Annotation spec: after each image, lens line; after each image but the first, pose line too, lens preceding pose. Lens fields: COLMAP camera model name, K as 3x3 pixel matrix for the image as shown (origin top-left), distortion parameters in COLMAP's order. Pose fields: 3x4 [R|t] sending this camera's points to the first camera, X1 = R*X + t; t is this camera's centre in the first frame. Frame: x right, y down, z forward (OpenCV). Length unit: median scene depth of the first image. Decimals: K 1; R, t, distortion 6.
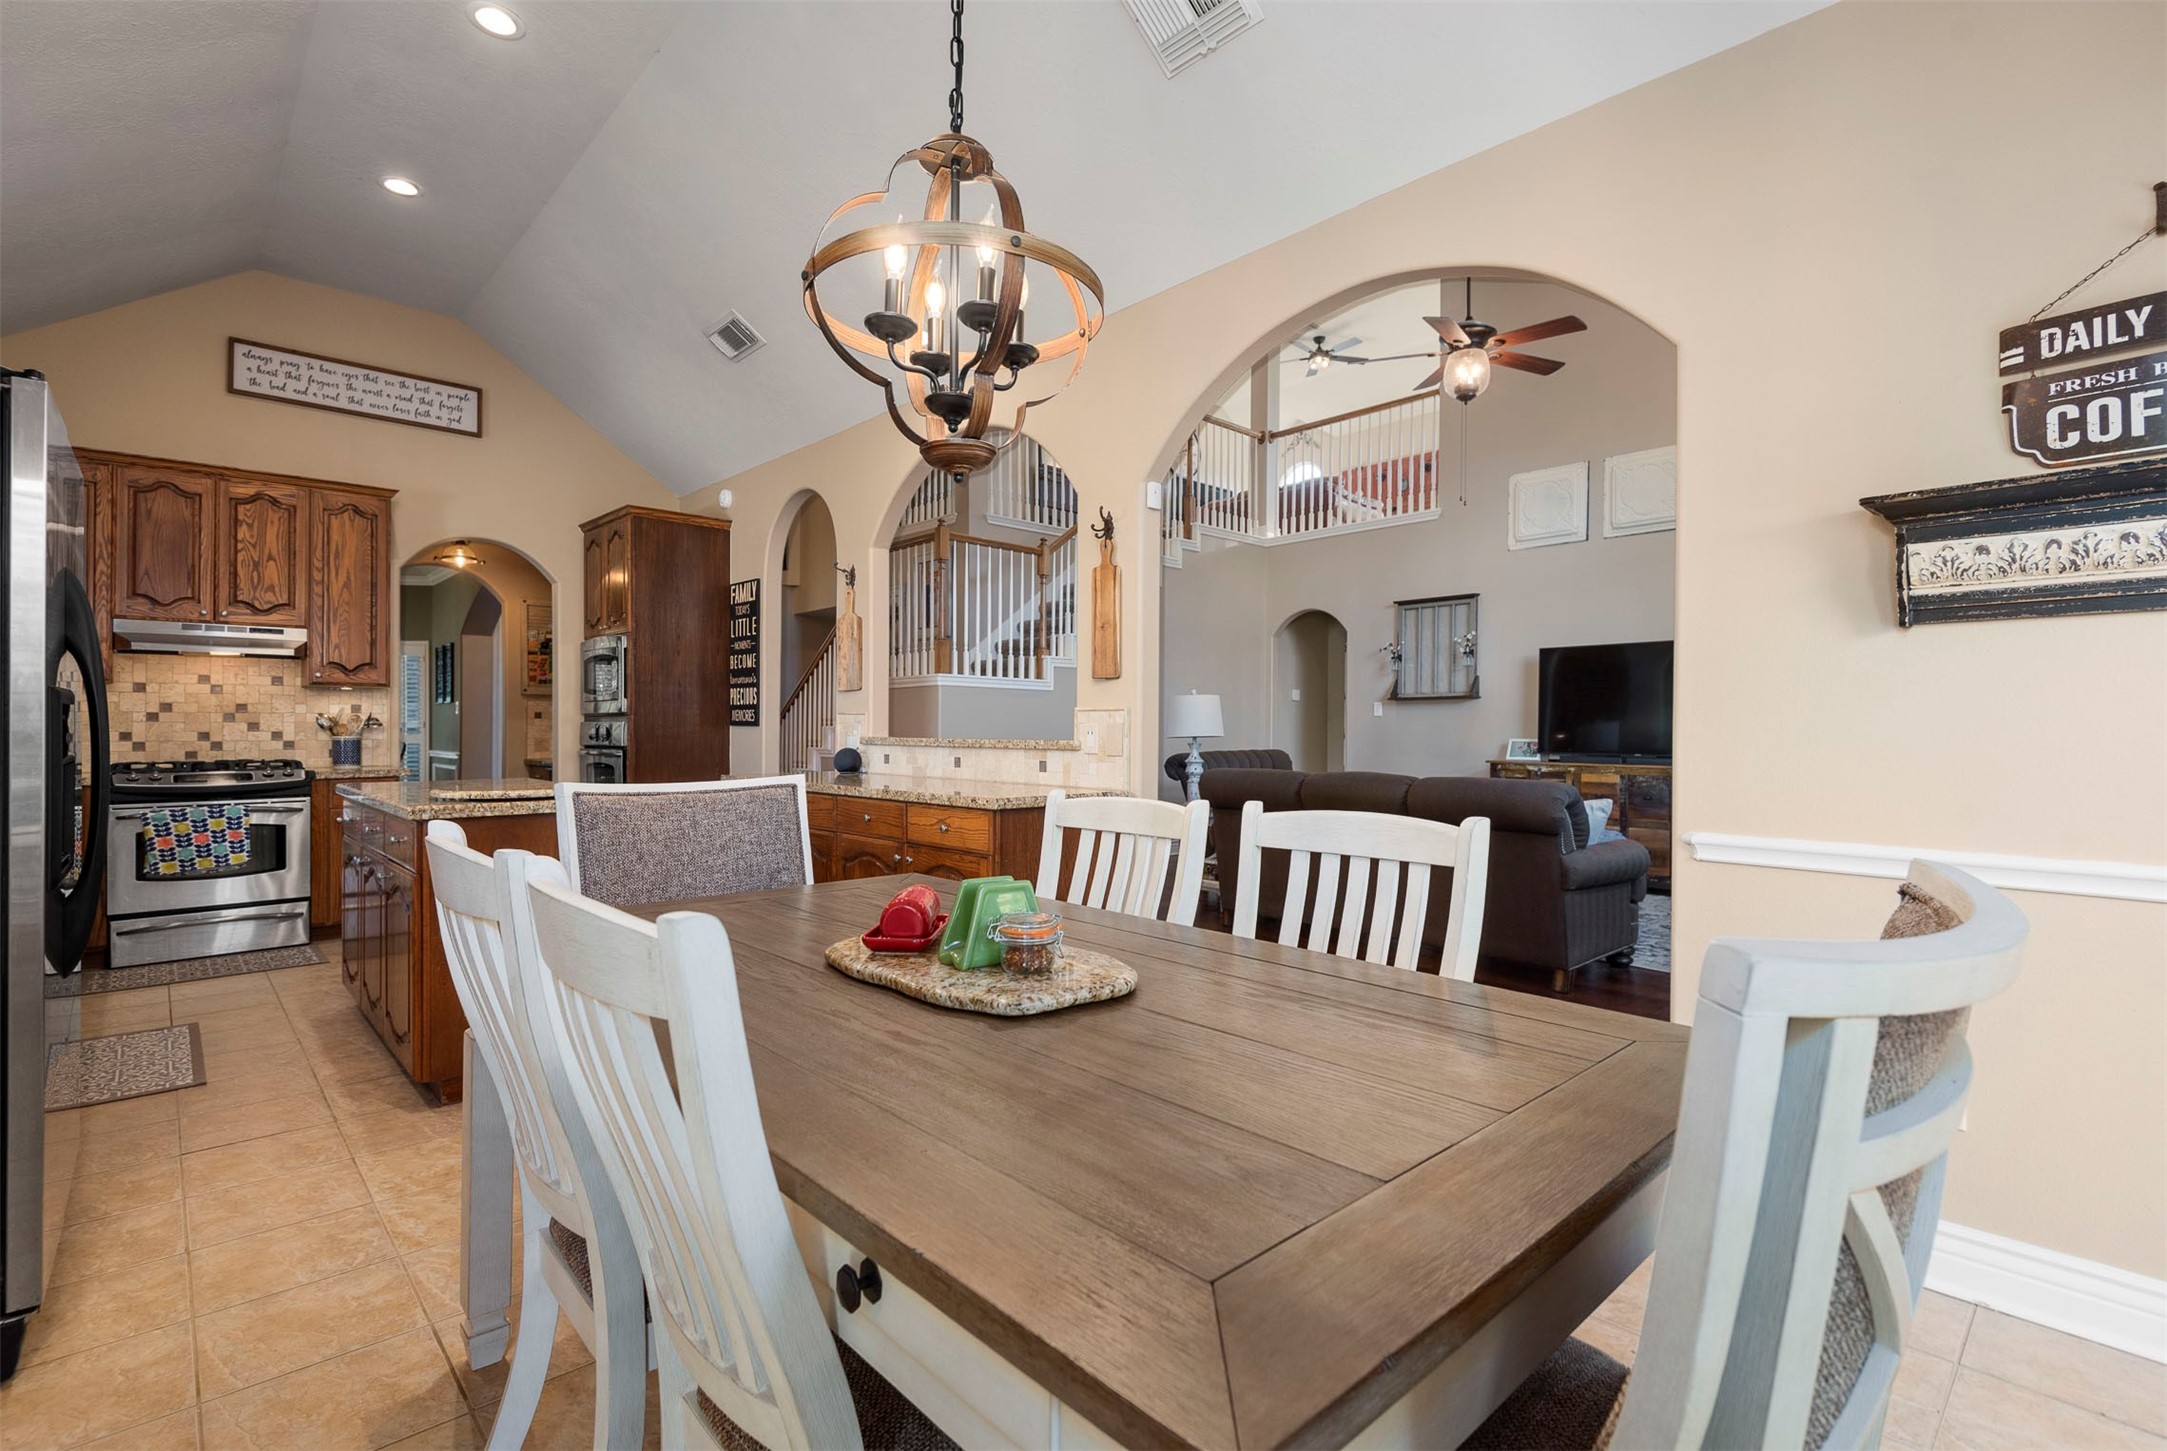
lens RADIAL K [[993.0, 0, 1083.5], [0, 993.0, 725.5], [0, 0, 1]] dist [0.029217, -0.025208]
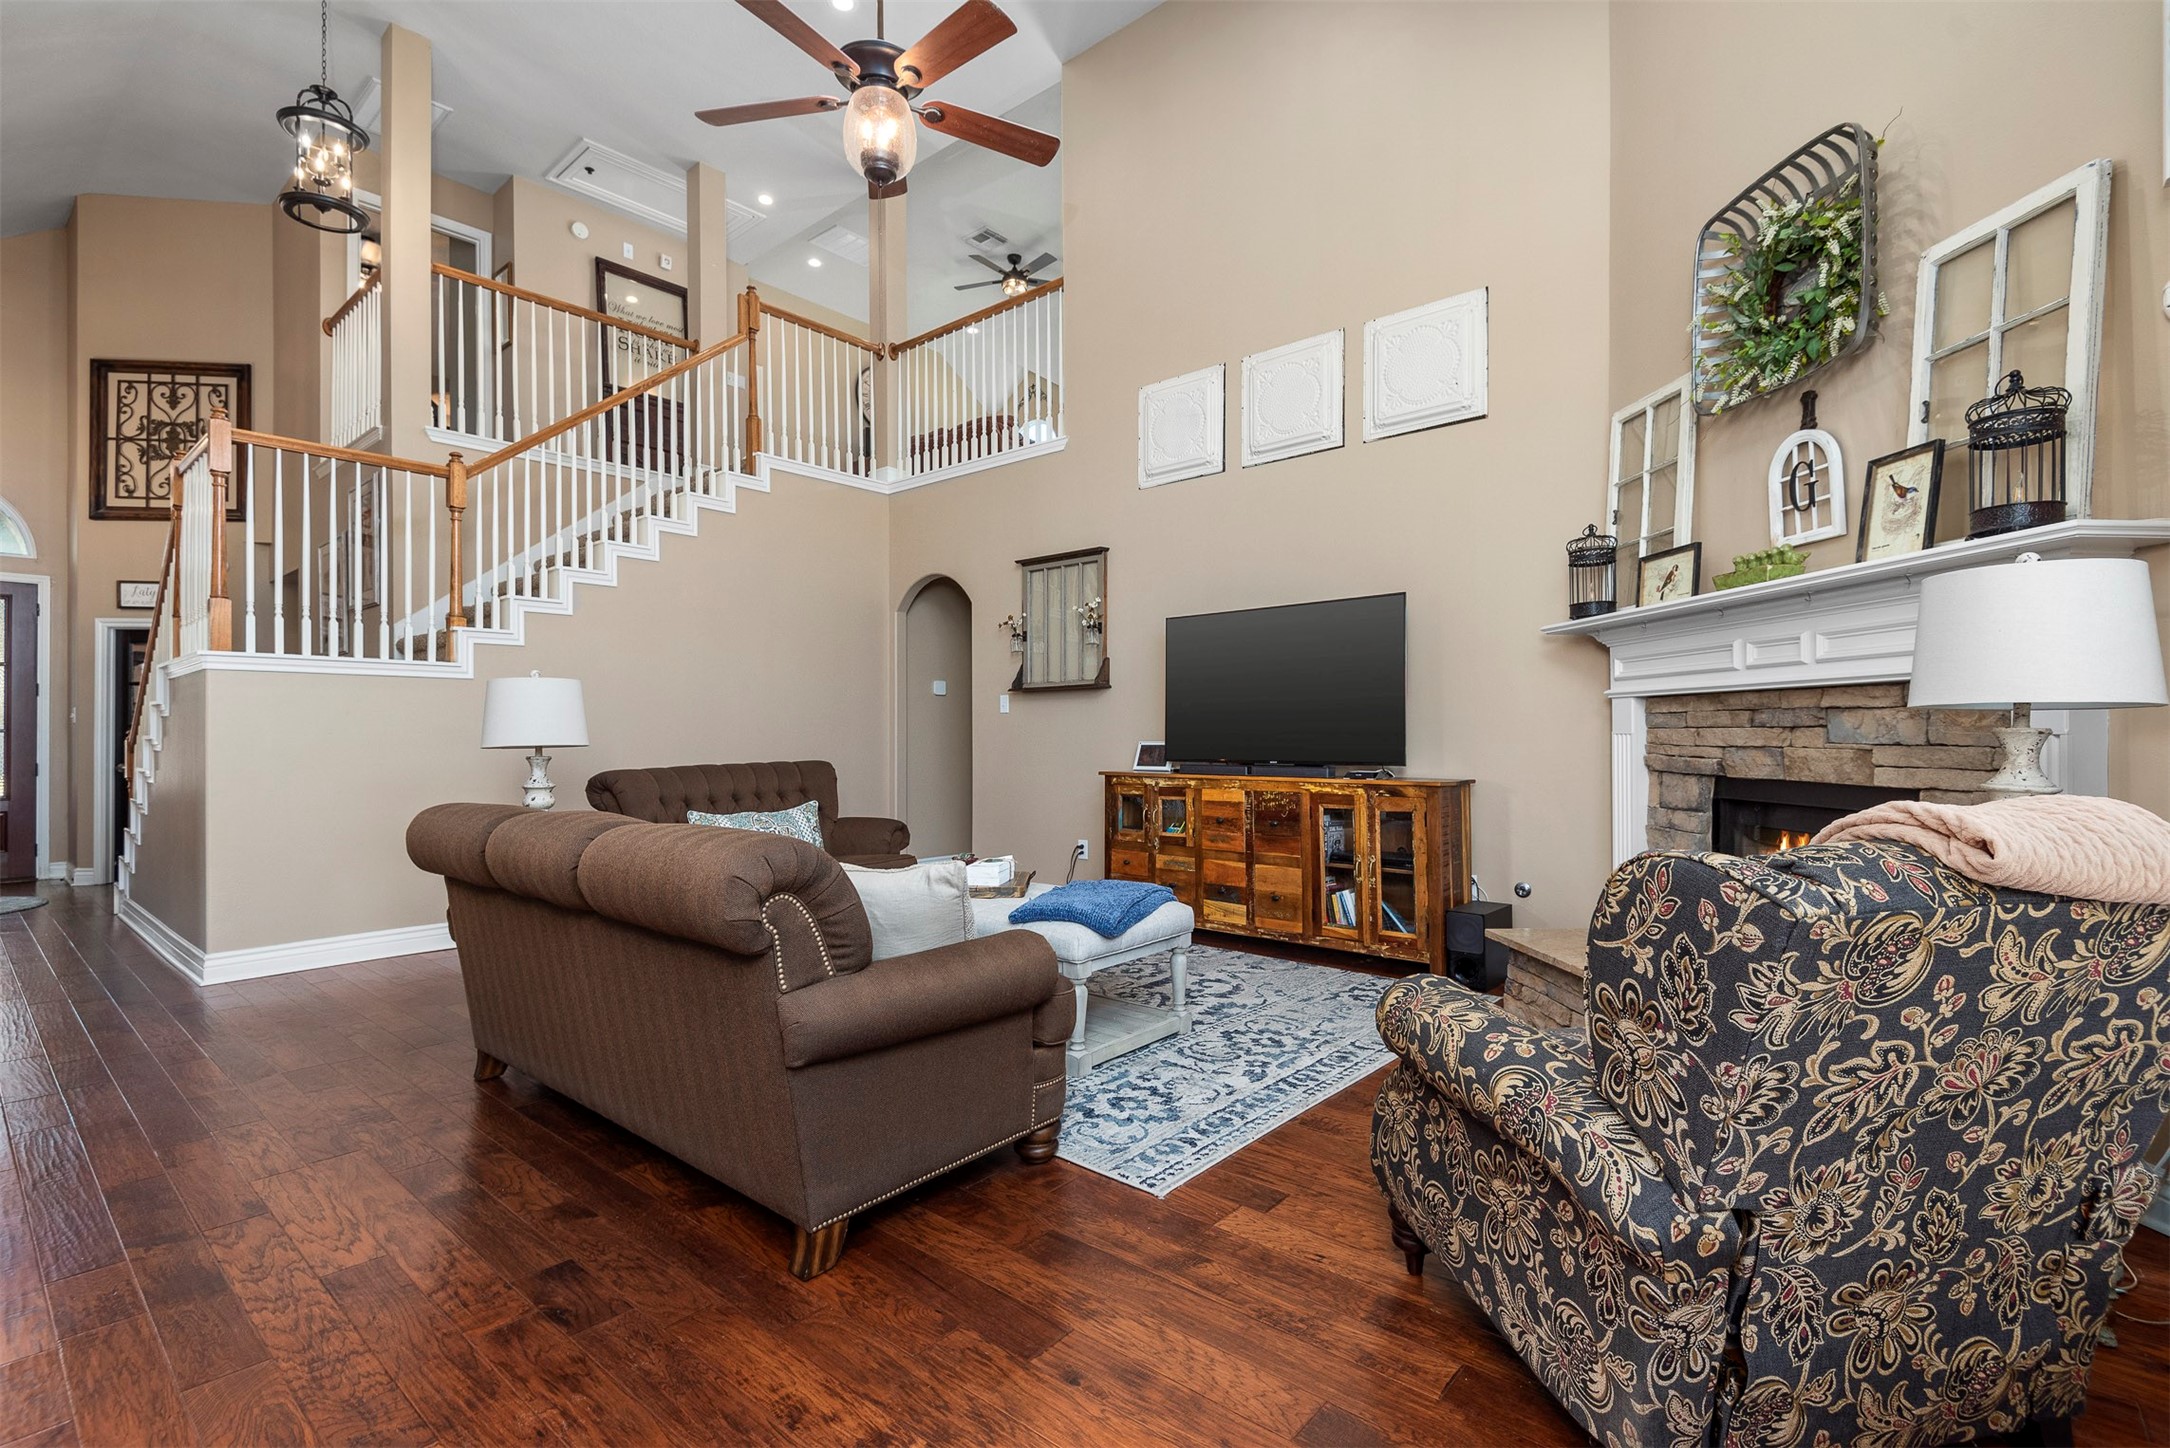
lens RADIAL K [[994.4, 0, 1085.0], [0, 994.4, 724.0], [0, 0, 1]] dist [0.029217, -0.025208]
pose [[0.993175, -0.010061, 0.116199, 0.290892], [0.010635, 0.999934, -0.004321, 0.003162], [-0.116148, 0.005527, 0.993217, 0.261438]]
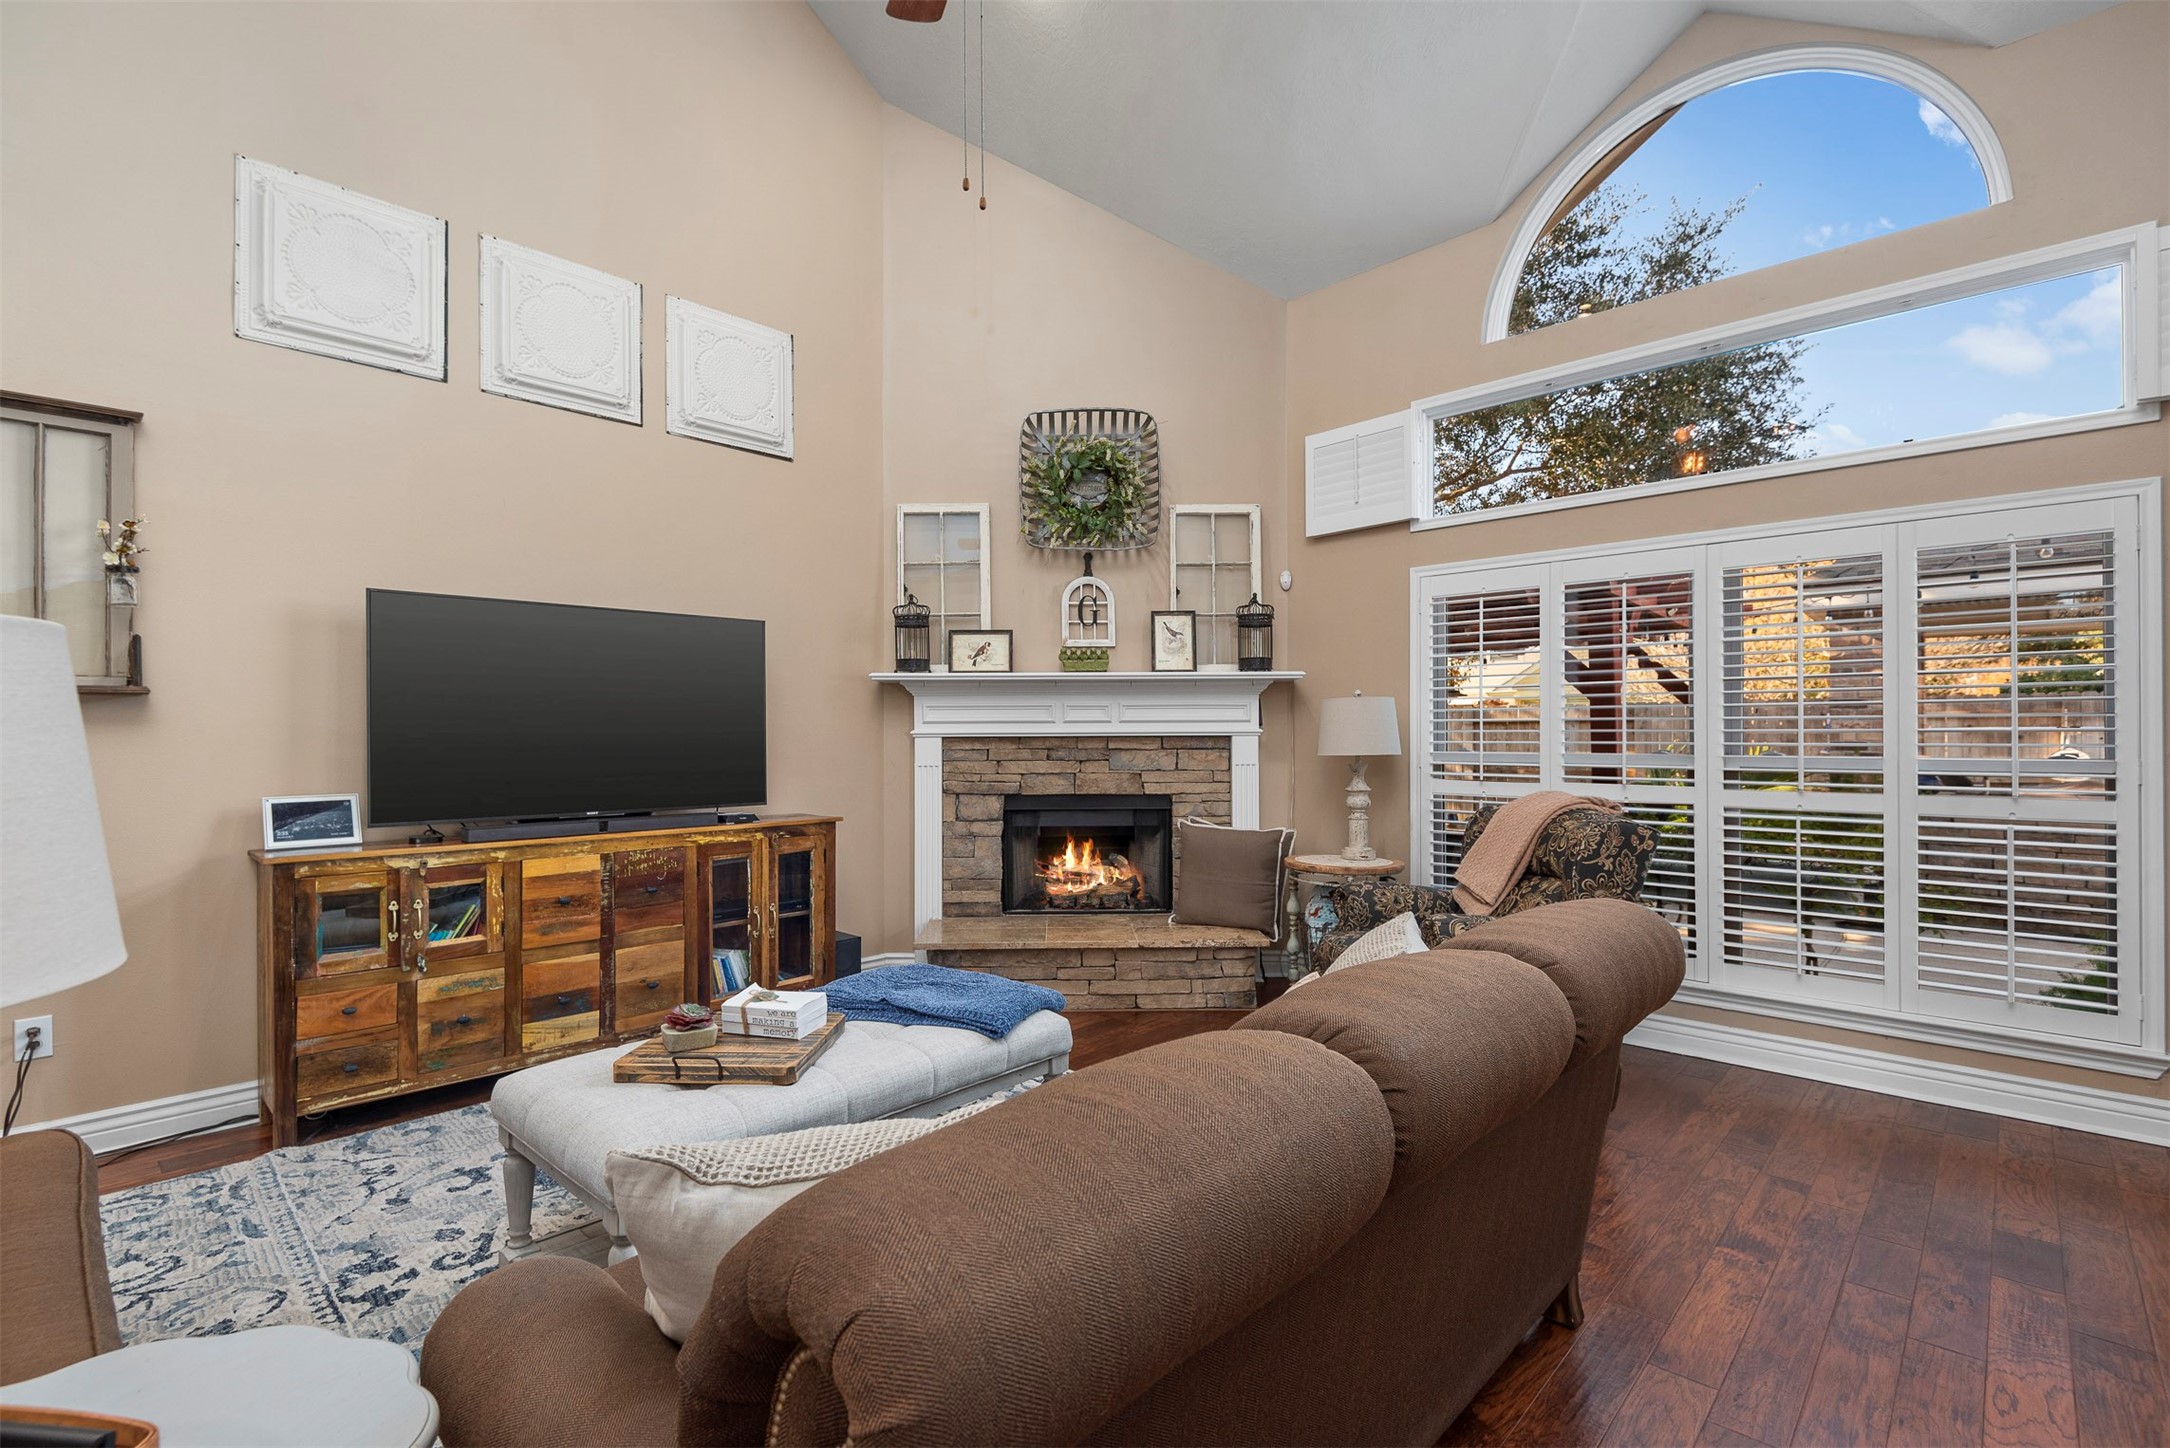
lens RADIAL K [[973.2, 0, 1090.0], [0, 973.2, 727.4], [0, 0, 1]] dist [0.044632, -0.026719]
pose [[-0.069271, 0.000719, 0.997598, 0.000318], [-0.001054, 0.999999, -0.000794, -0.014858], [-0.997597, -0.001106, -0.069270, 0.664070]]
